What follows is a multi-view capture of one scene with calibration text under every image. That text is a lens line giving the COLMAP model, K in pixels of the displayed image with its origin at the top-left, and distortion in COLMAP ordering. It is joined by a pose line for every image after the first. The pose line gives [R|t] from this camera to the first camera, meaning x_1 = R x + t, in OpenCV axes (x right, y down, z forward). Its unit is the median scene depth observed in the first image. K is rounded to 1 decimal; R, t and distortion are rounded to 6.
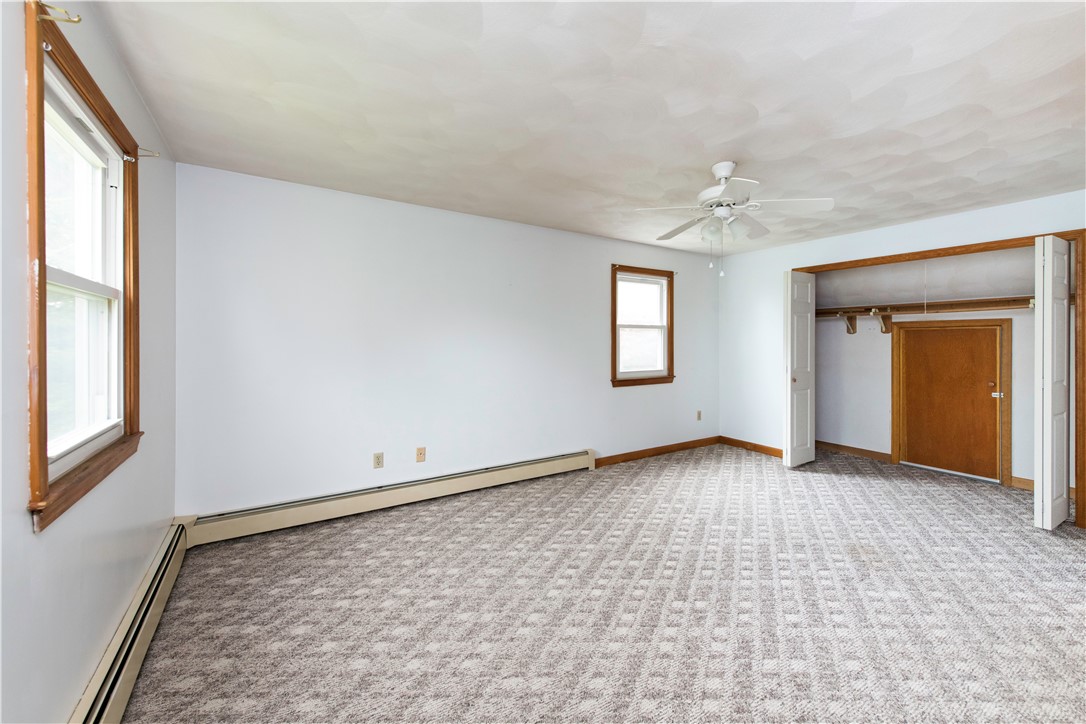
lens RADIAL K [[430.5, 0, 548.3], [0, 430.5, 343.9], [0, 0, 1]] dist [0.006564, -0.001112]
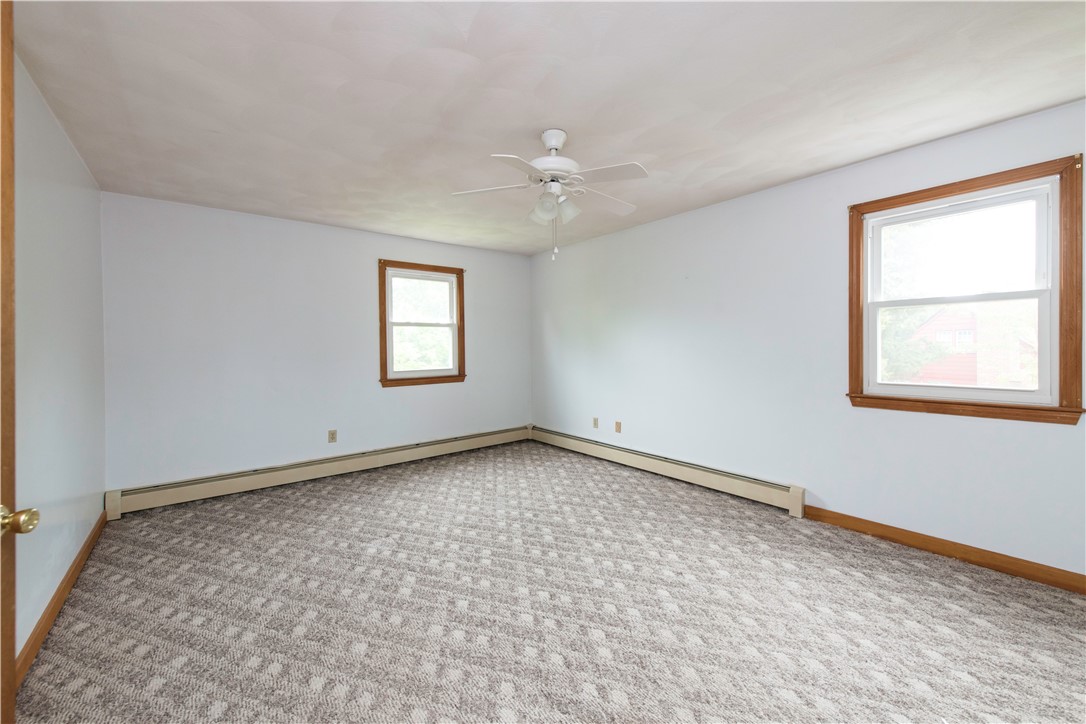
lens RADIAL K [[430.5, 0, 539.1], [0, 430.5, 350.1], [0, 0, 1]] dist [0.006564, -0.001112]
pose [[0.094907, 0.008663, -0.995448, 1.087930], [0.002657, 0.999956, 0.008956, 0.021263], [0.995483, -0.003495, 0.094880, 0.746000]]
